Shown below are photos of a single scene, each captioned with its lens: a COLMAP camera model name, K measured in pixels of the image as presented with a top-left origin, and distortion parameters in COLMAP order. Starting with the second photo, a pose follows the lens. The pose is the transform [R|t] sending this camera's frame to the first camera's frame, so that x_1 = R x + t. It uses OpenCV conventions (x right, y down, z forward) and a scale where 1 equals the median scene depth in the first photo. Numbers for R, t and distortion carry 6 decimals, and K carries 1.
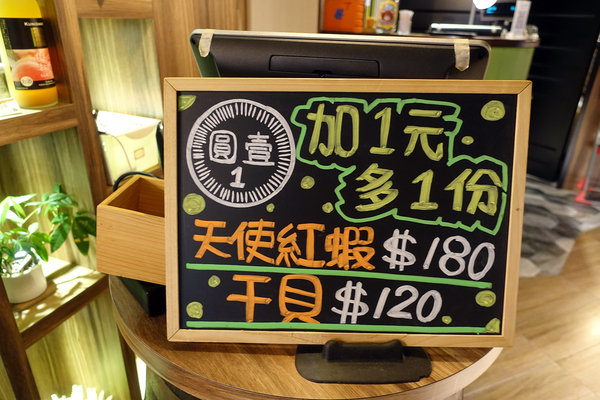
lens RADIAL K [[418.7, 0, 298.6], [0, 418.7, 203.6], [0, 0, 1]] dist [-0.010305, 0.000536]
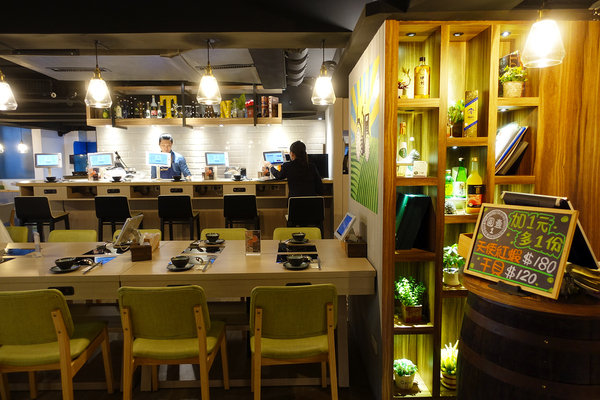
lens RADIAL K [[418.7, 0, 299.1], [0, 418.7, 201.7], [0, 0, 1]] dist [-0.010305, 0.000536]
pose [[0.407006, 0.056221, -0.911694, 2.384575], [-0.355015, 0.929370, -0.101177, 0.642837], [0.841612, 0.364844, 0.398218, -1.856728]]
